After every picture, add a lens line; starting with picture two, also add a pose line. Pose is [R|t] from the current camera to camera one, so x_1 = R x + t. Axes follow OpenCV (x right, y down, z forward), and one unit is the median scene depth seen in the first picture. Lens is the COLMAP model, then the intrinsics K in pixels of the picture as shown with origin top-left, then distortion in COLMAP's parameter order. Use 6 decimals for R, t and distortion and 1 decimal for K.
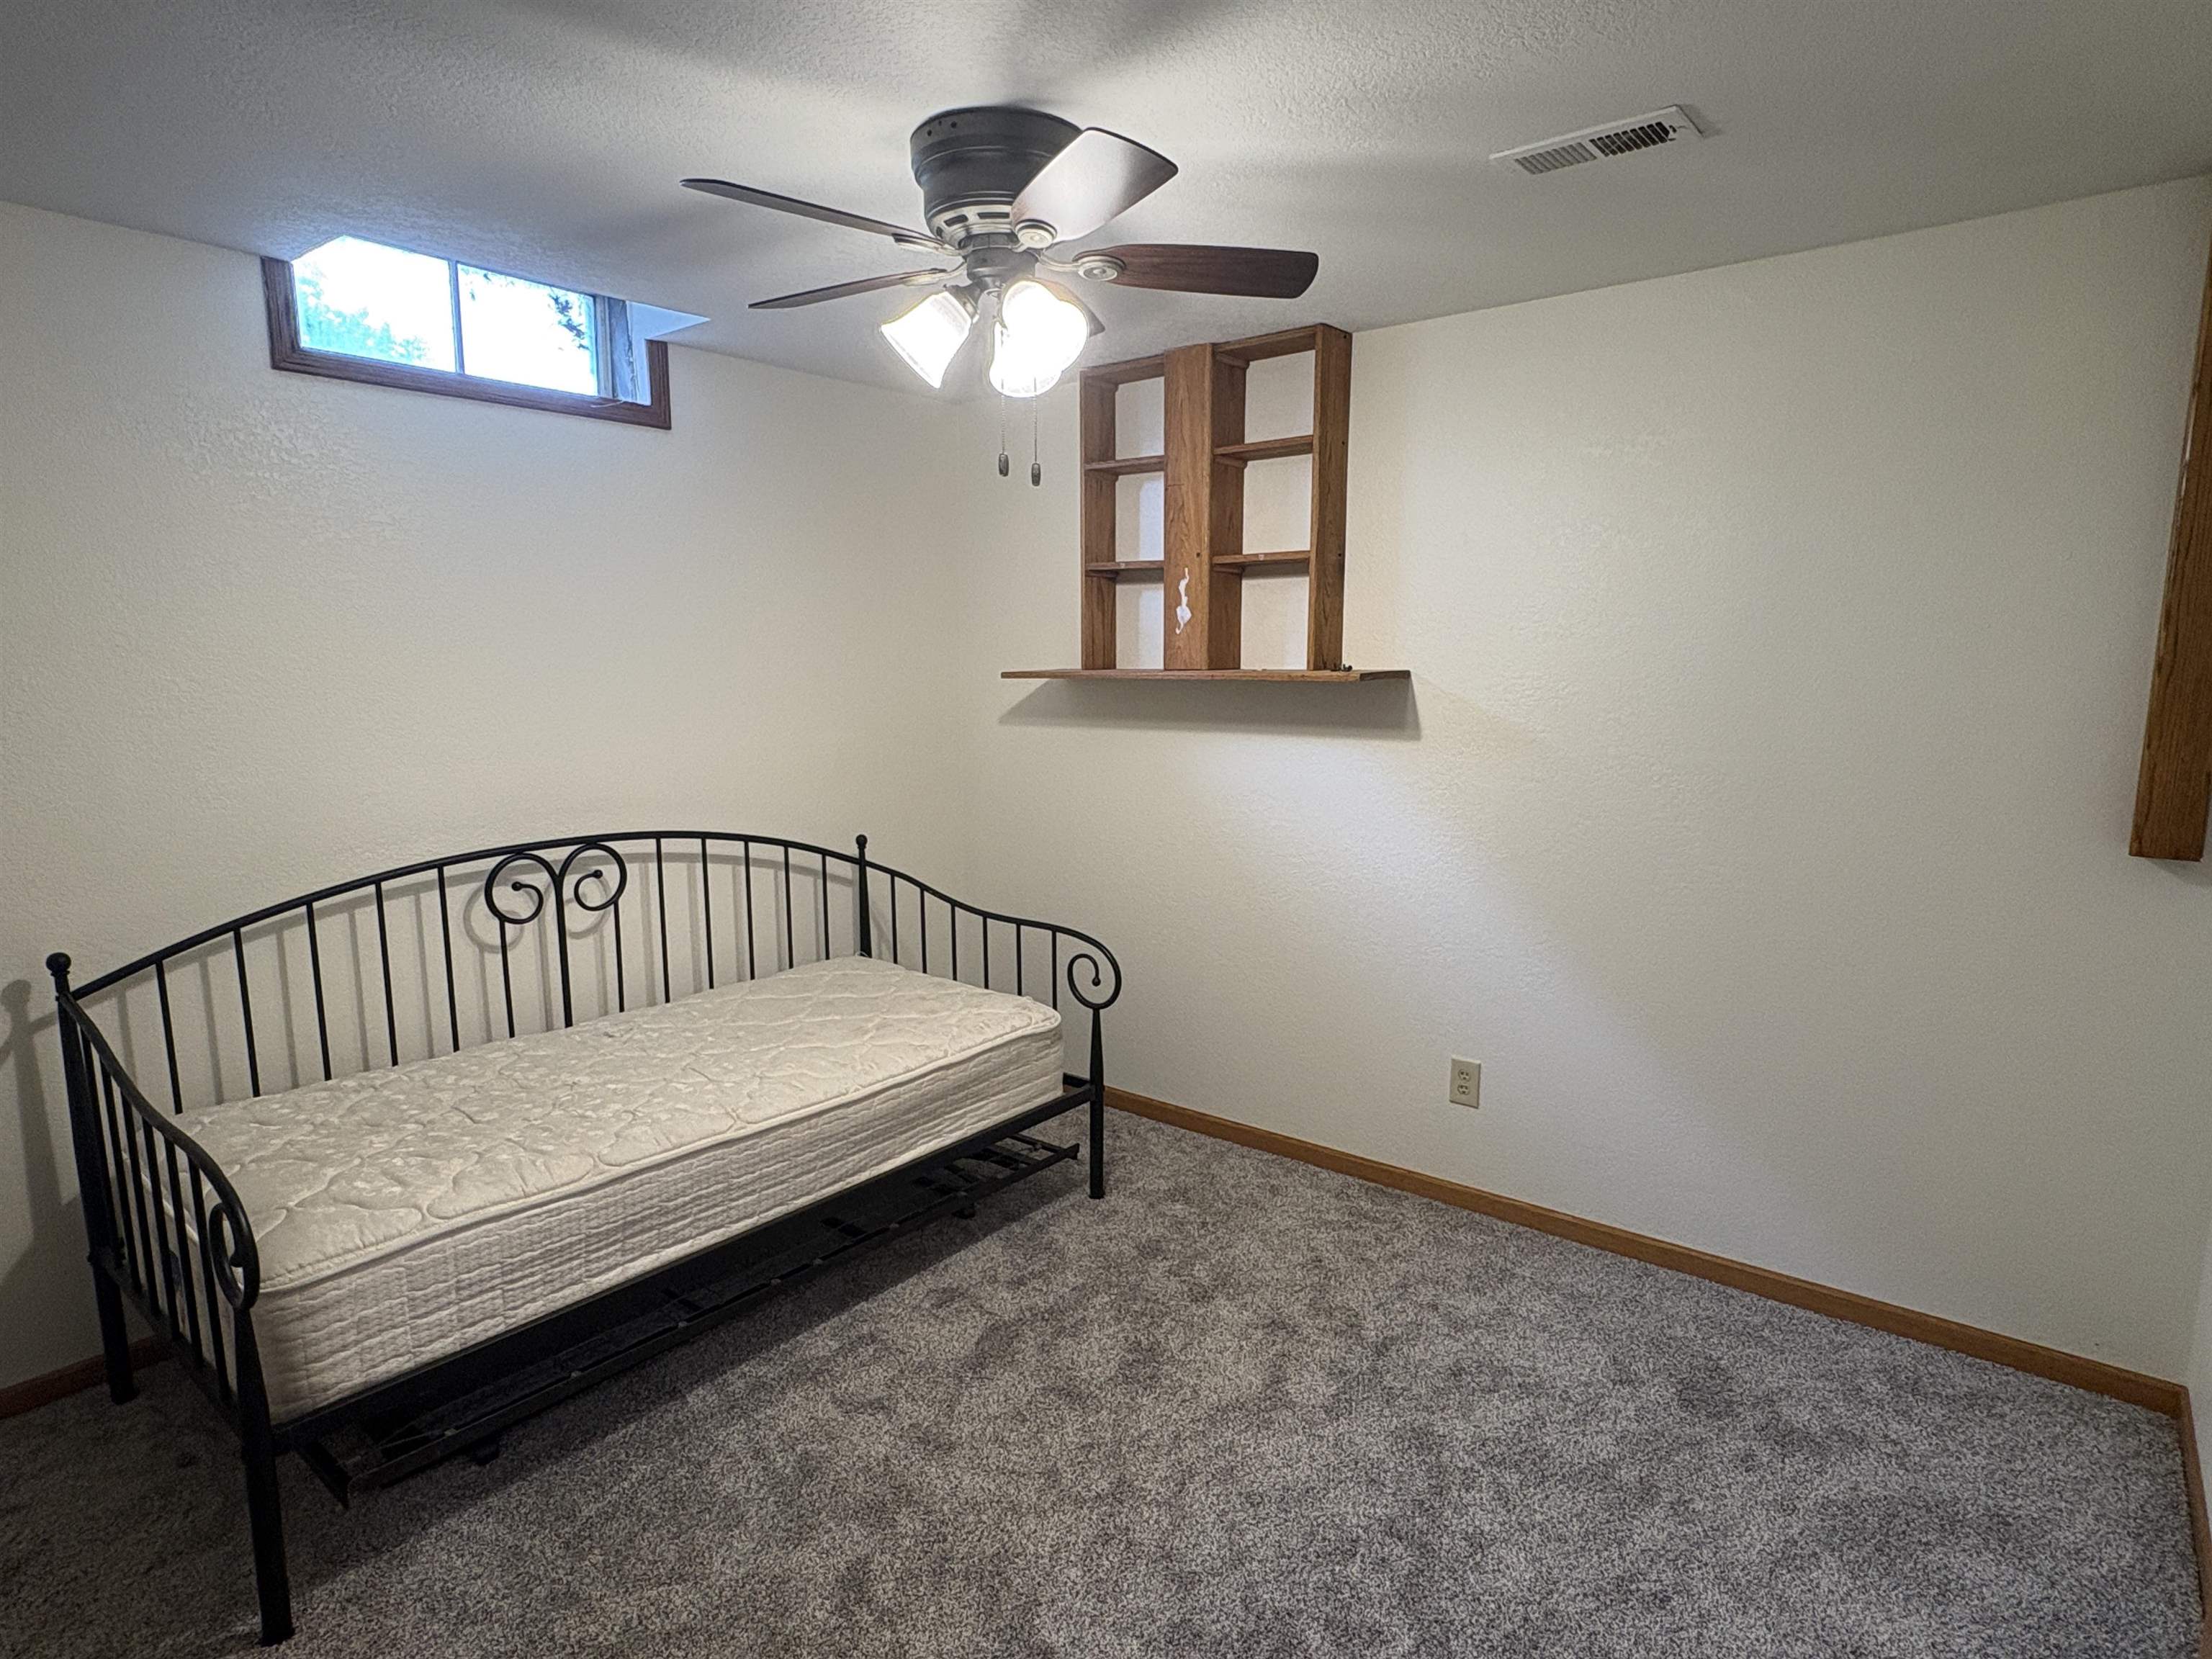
lens RADIAL K [[1183.3, 0, 1101.3], [0, 1183.3, 829.5], [0, 0, 1]] dist [0.005231, 0.000879]
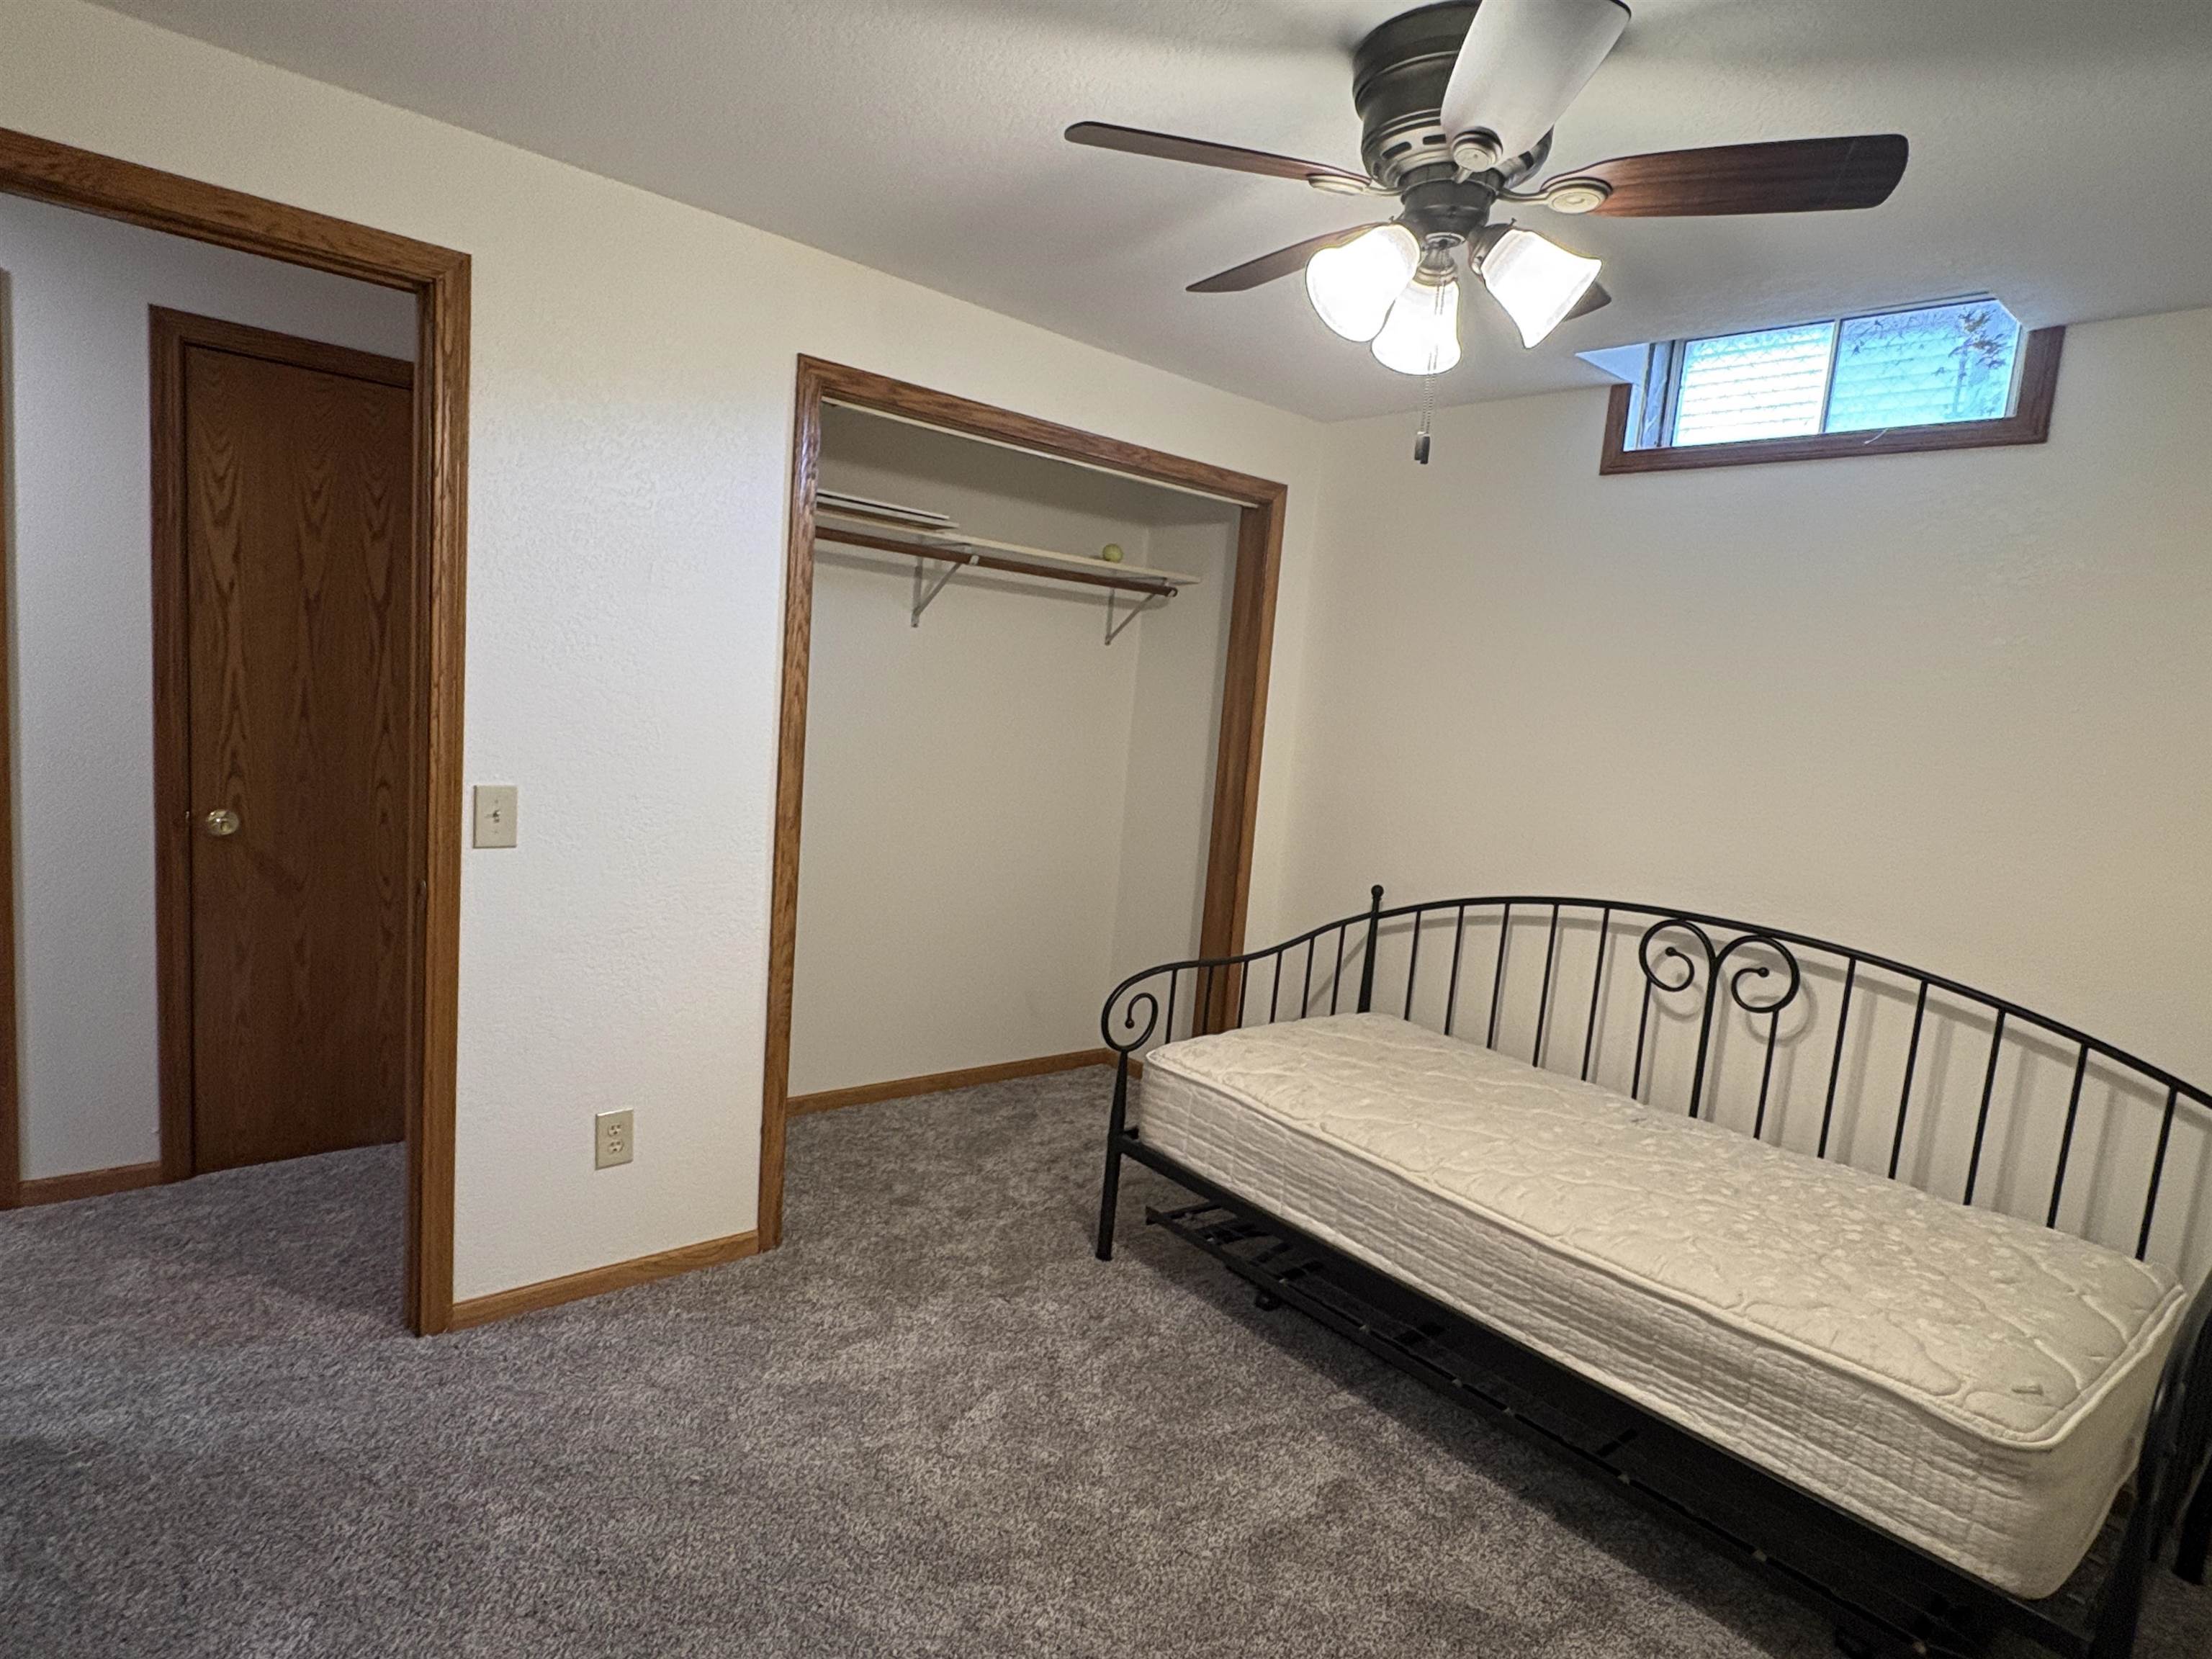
lens RADIAL K [[1183.3, 0, 1102.4], [0, 1183.3, 827.5], [0, 0, 1]] dist [0.005231, 0.000879]
pose [[-0.143876, 0.113381, -0.983079, 0.580055], [-0.234109, 0.961316, 0.145133, -0.091292], [0.961505, 0.251029, -0.111767, 0.695540]]
